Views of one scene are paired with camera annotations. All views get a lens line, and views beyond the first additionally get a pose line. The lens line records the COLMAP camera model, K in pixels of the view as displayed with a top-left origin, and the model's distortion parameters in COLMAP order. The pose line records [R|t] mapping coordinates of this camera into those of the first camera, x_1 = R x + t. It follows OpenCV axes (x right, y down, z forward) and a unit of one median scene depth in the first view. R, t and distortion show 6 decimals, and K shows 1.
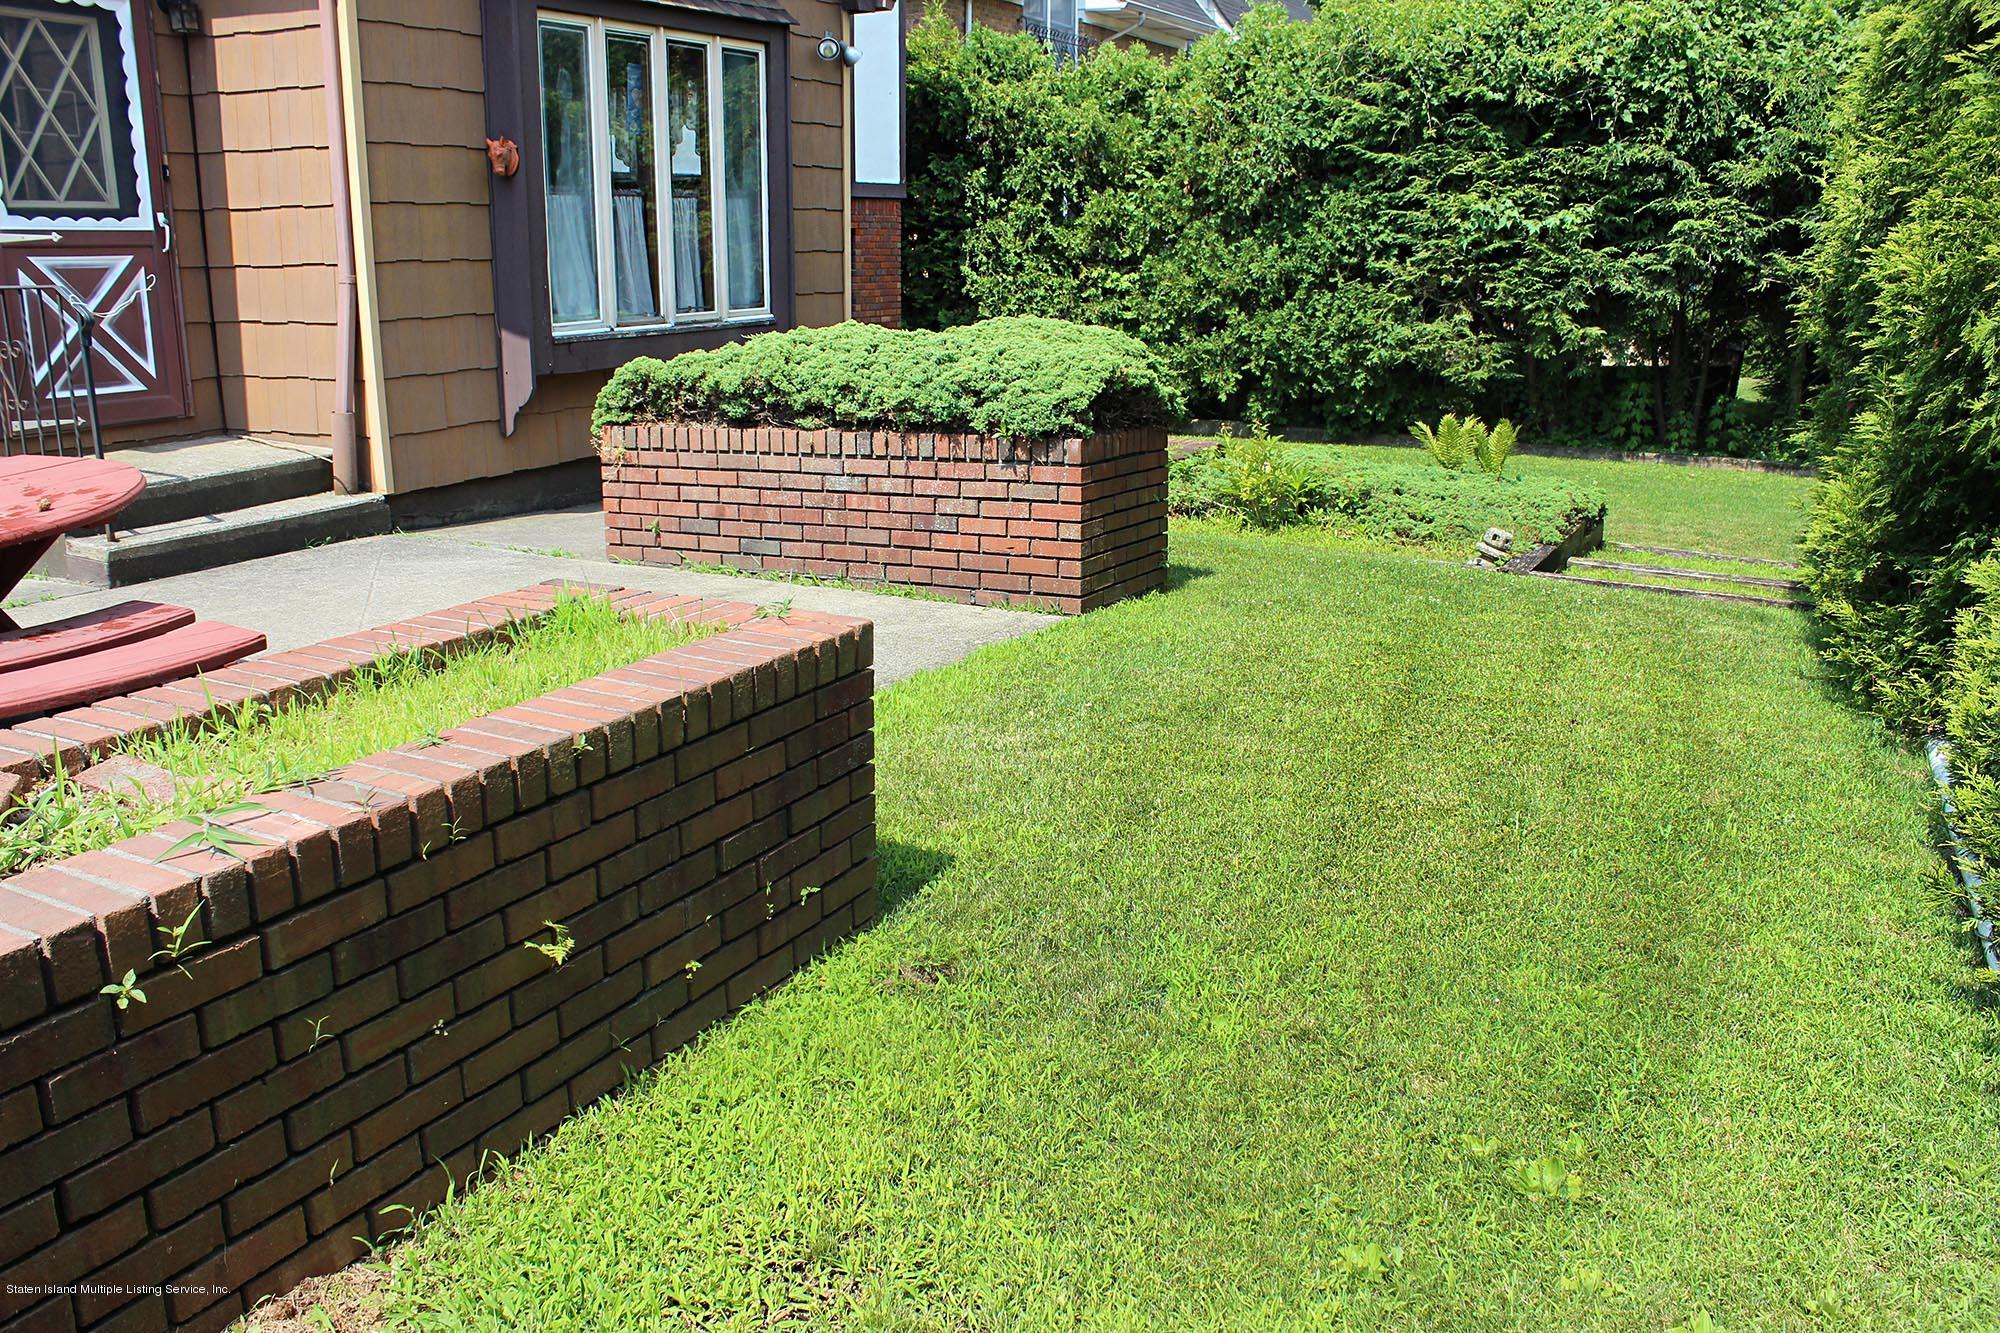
lens RADIAL K [[1721.6, 0, 998.9], [0, 1721.6, 666.2], [0, 0, 1]] dist [-0.064819, 0.023241]
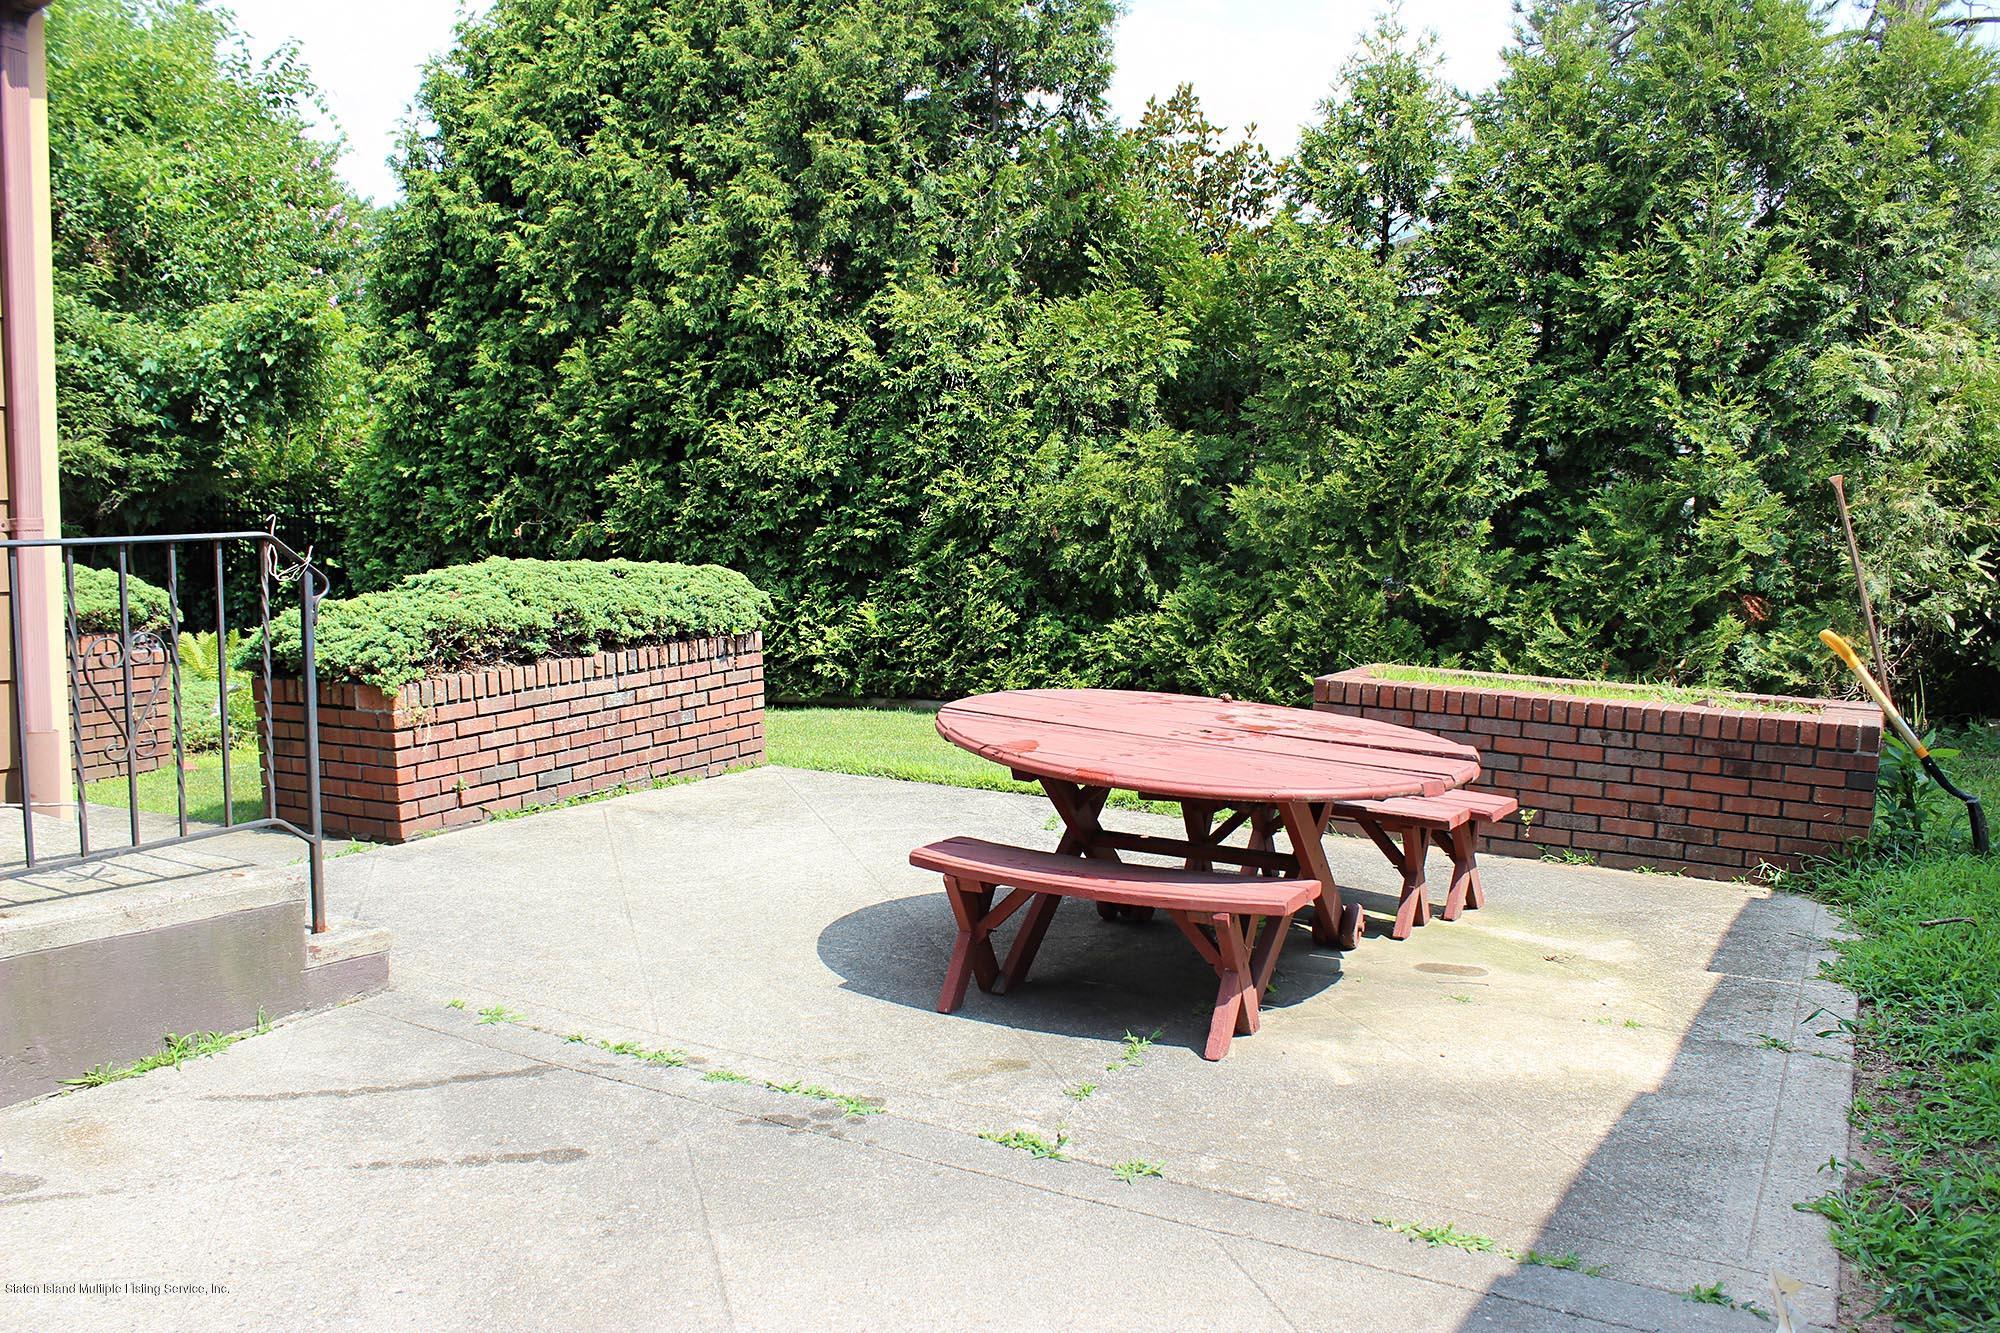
lens RADIAL K [[1721.6, 0, 999.9], [0, 1721.6, 665.4], [0, 0, 1]] dist [-0.064819, 0.023241]
pose [[0.037502, -0.103886, 0.993882, -1.183586], [0.230710, 0.968612, 0.092539, -0.174799], [-0.972300, 0.225828, 0.060292, 0.702808]]
